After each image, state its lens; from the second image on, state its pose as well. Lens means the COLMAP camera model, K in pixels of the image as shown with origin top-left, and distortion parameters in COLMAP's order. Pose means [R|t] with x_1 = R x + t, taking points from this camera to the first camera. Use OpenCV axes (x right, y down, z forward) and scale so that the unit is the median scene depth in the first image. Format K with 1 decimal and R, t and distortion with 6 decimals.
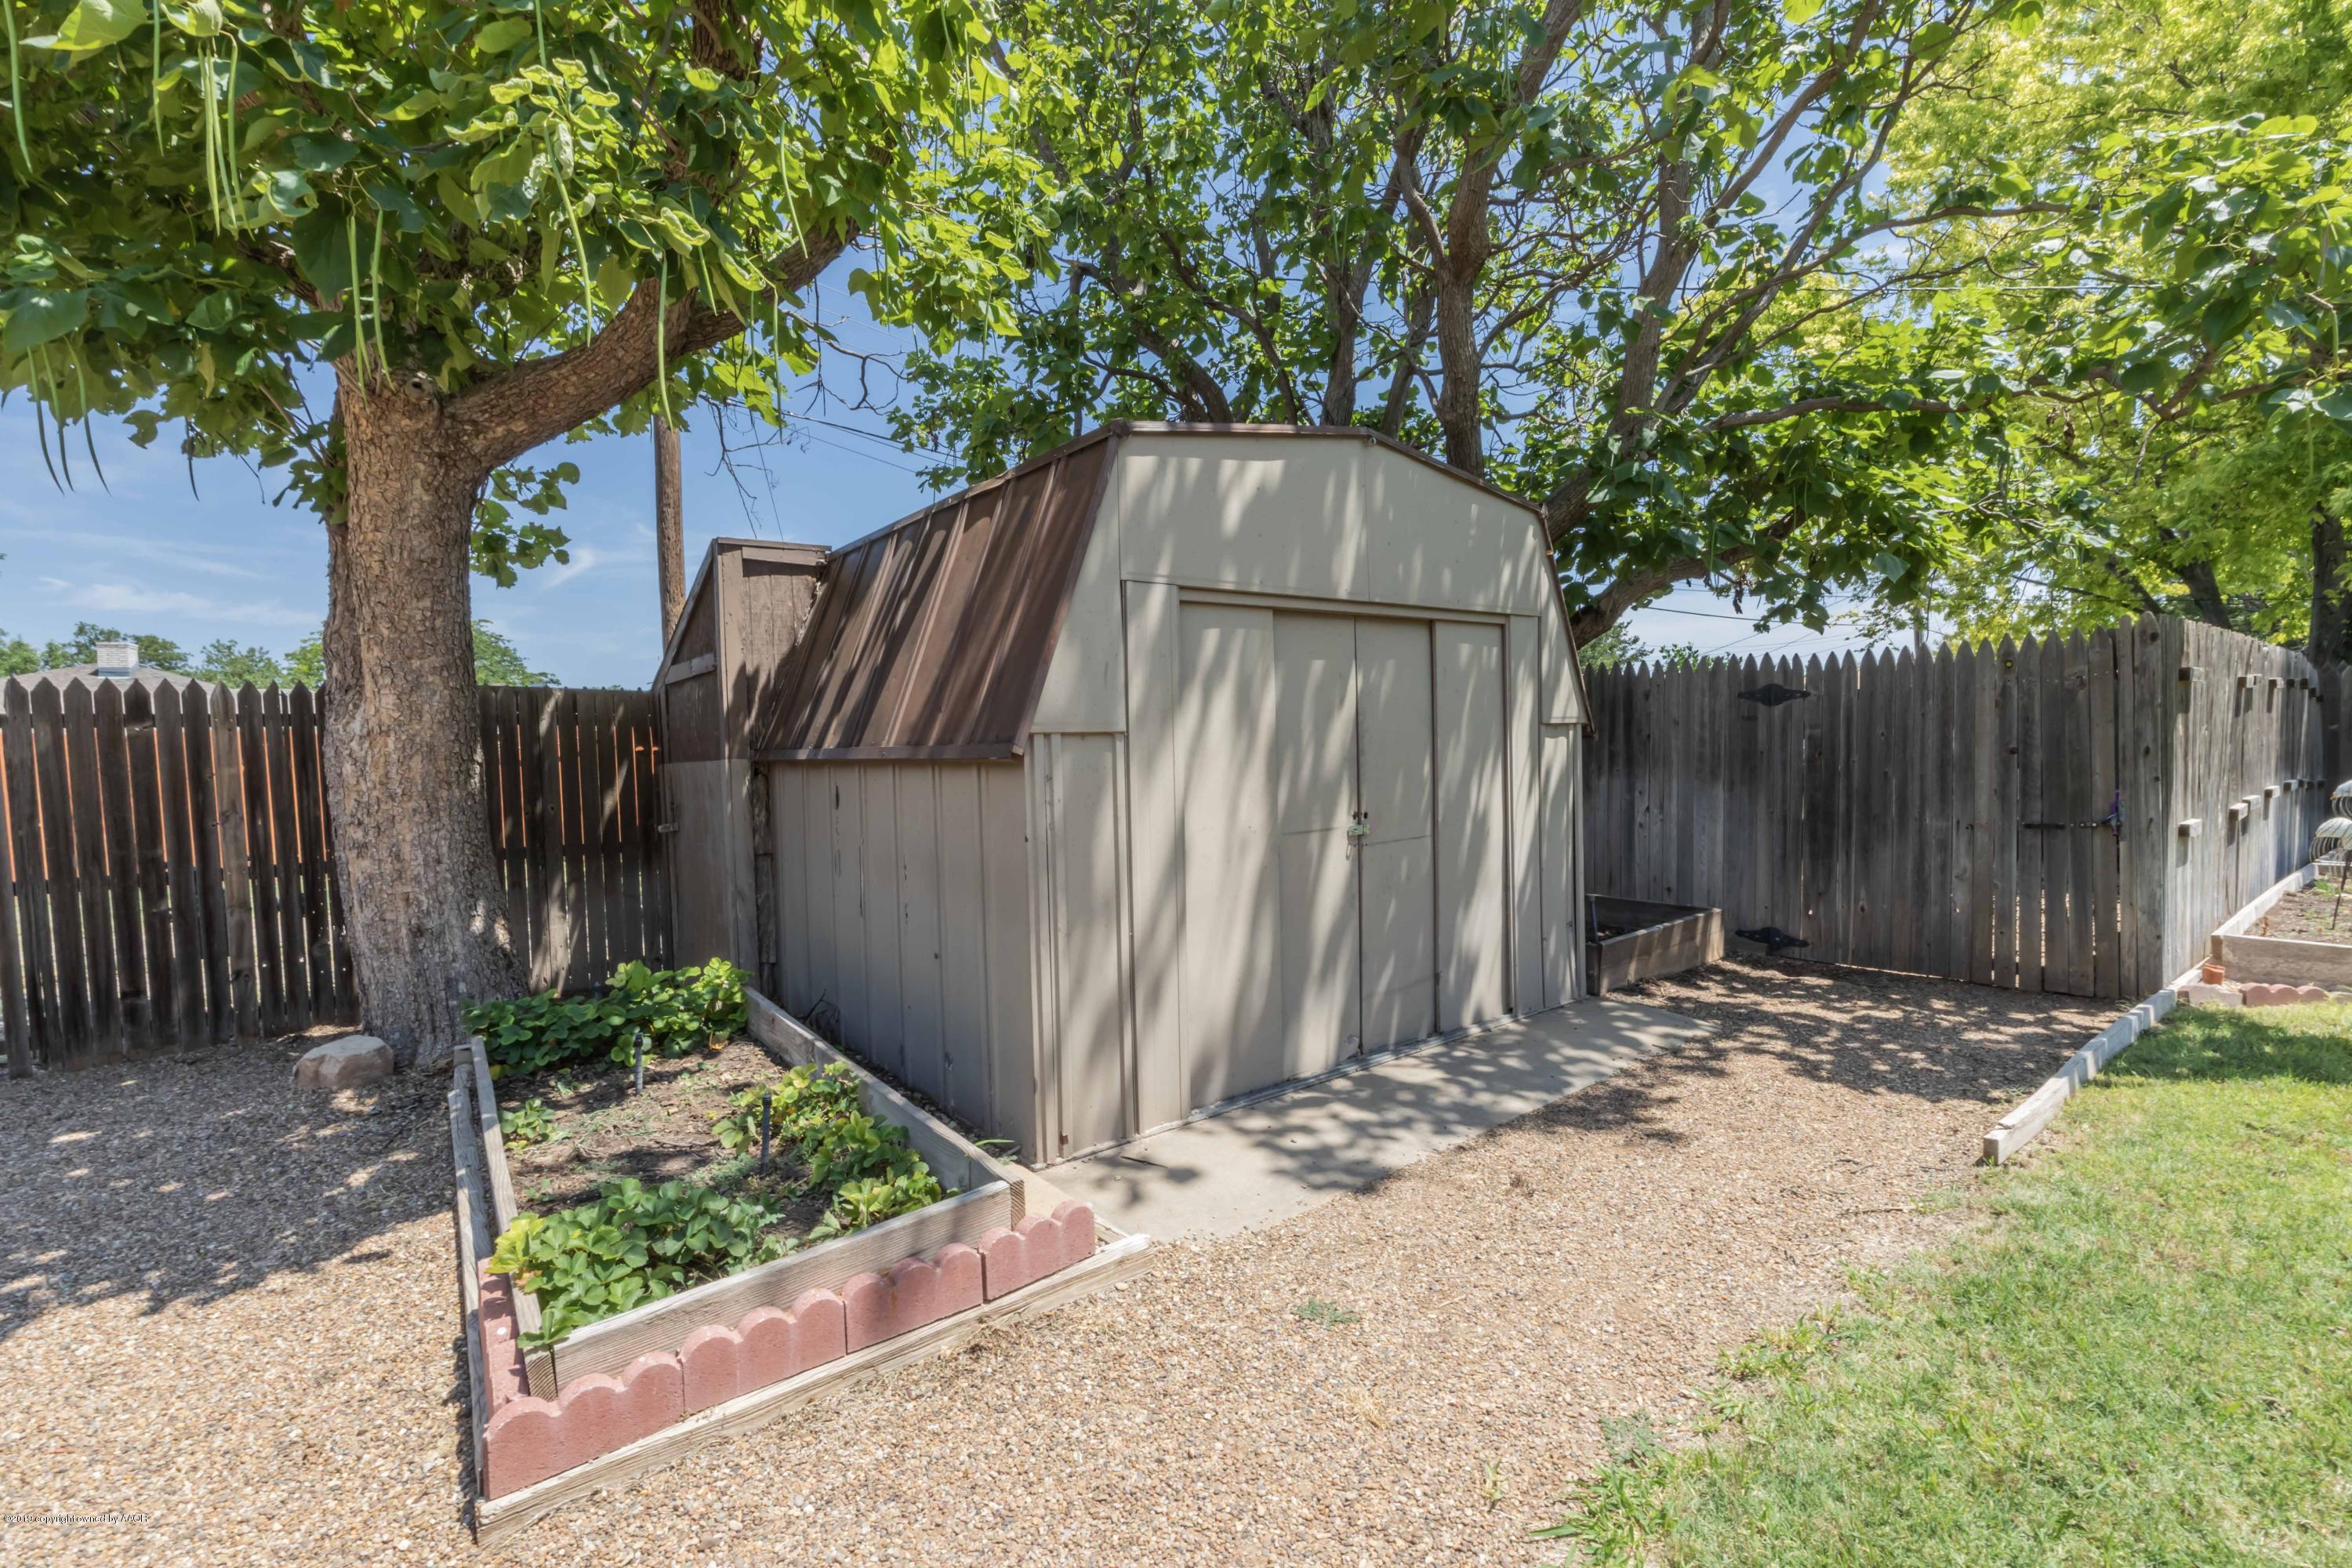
lens RADIAL K [[995.5, 0, 1176.0], [0, 995.5, 784.0], [0, 0, 1]] dist [0.000234, -0.000164]
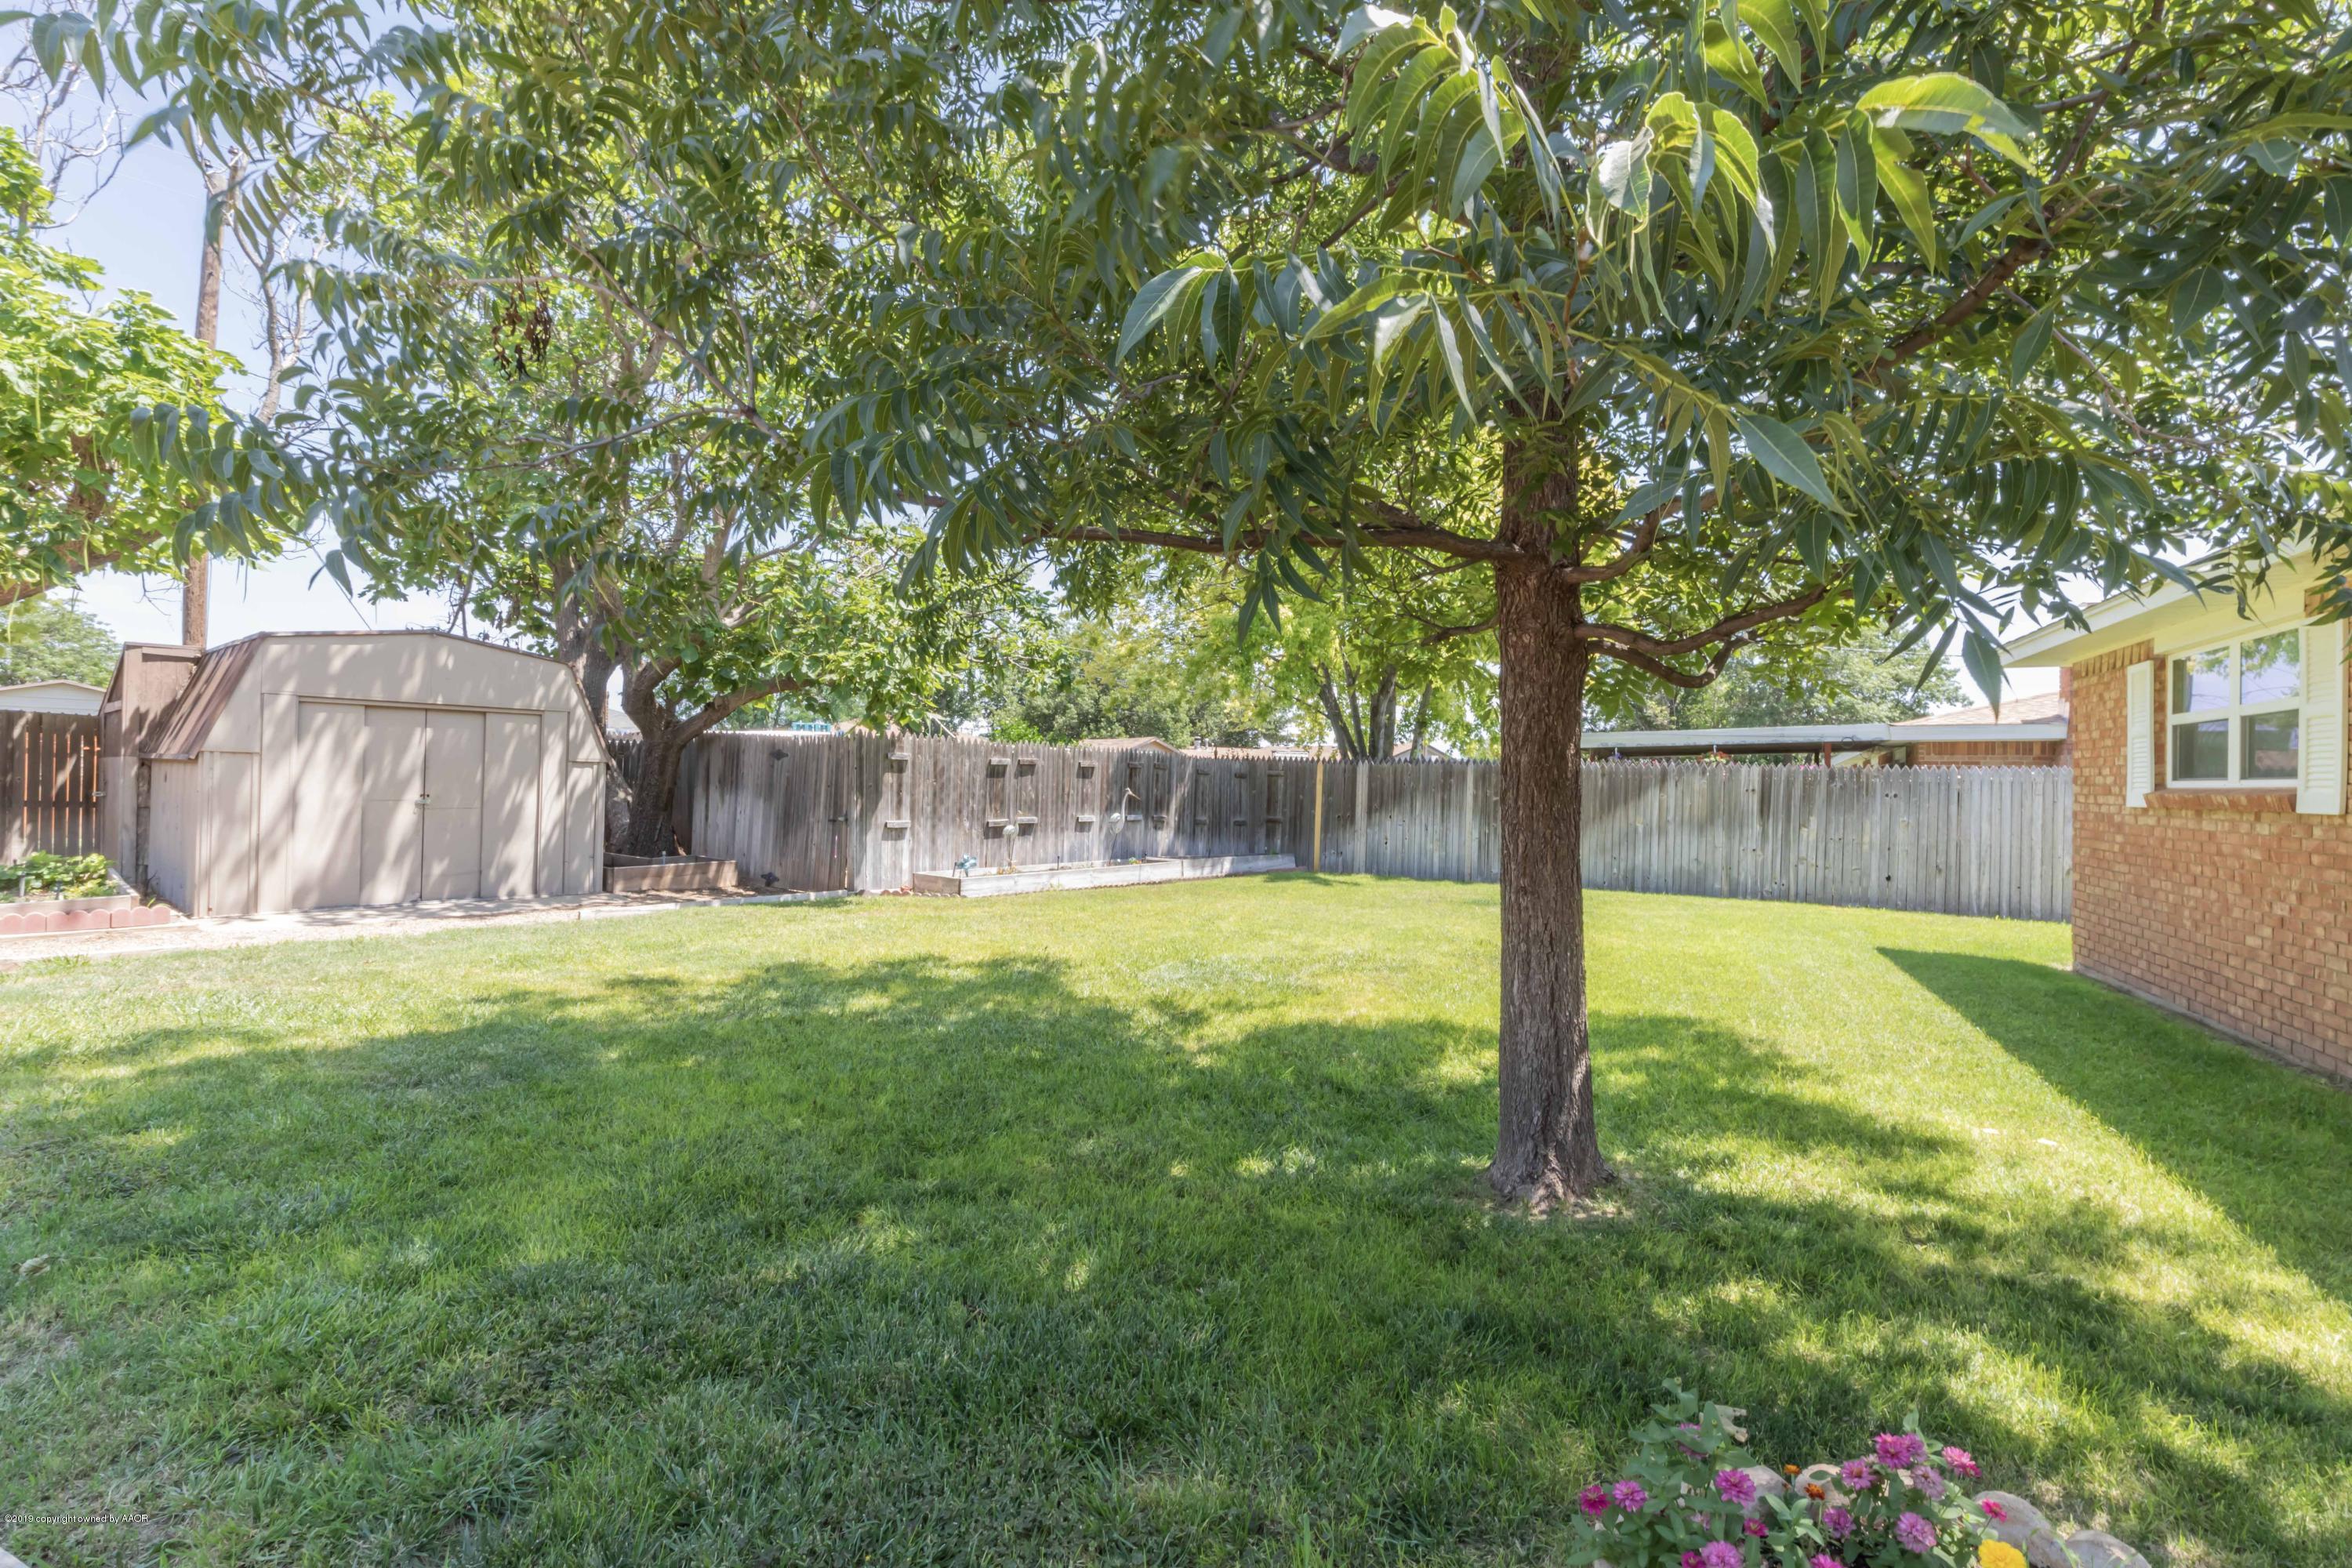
lens RADIAL K [[1064.7, 0, 1186.5], [0, 1064.7, 786.6], [0, 0, 1]] dist [0.001834, -0.000742]
pose [[0.977277, 0.051108, 0.205714, 1.124278], [-0.042484, 0.998032, -0.046126, 0.040409], [-0.207666, 0.036338, 0.977525, -1.421345]]
